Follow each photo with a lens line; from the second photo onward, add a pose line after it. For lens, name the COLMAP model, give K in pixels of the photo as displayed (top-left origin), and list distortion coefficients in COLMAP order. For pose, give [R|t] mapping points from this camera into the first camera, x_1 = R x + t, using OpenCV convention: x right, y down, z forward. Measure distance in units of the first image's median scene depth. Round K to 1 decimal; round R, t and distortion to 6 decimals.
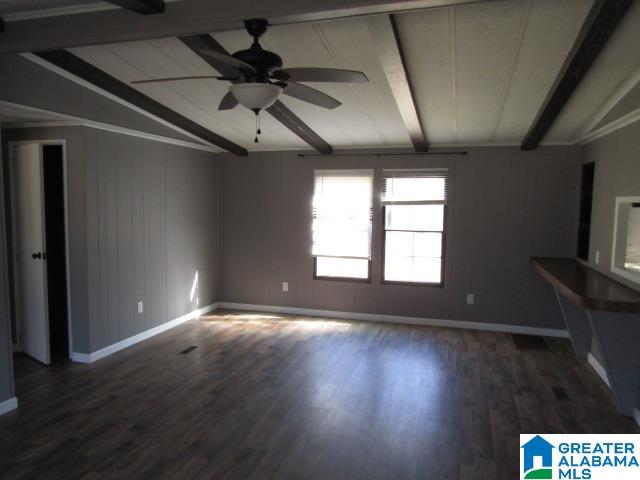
lens RADIAL K [[454.2, 0, 320.0], [0, 454.2, 240.0], [0, 0, 1]] dist [-0.012543, -0.001172]
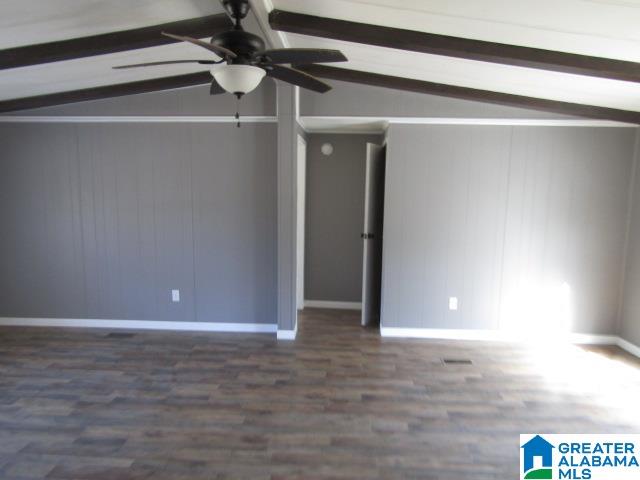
lens RADIAL K [[454.2, 0, 320.0], [0, 454.2, 240.0], [0, 0, 1]] dist [-0.012543, -0.001172]
pose [[0.242649, 0.106231, -0.964280, 0.615750], [-0.097961, 0.991589, 0.084589, -0.052590], [0.965156, 0.073936, 0.251014, 0.659031]]
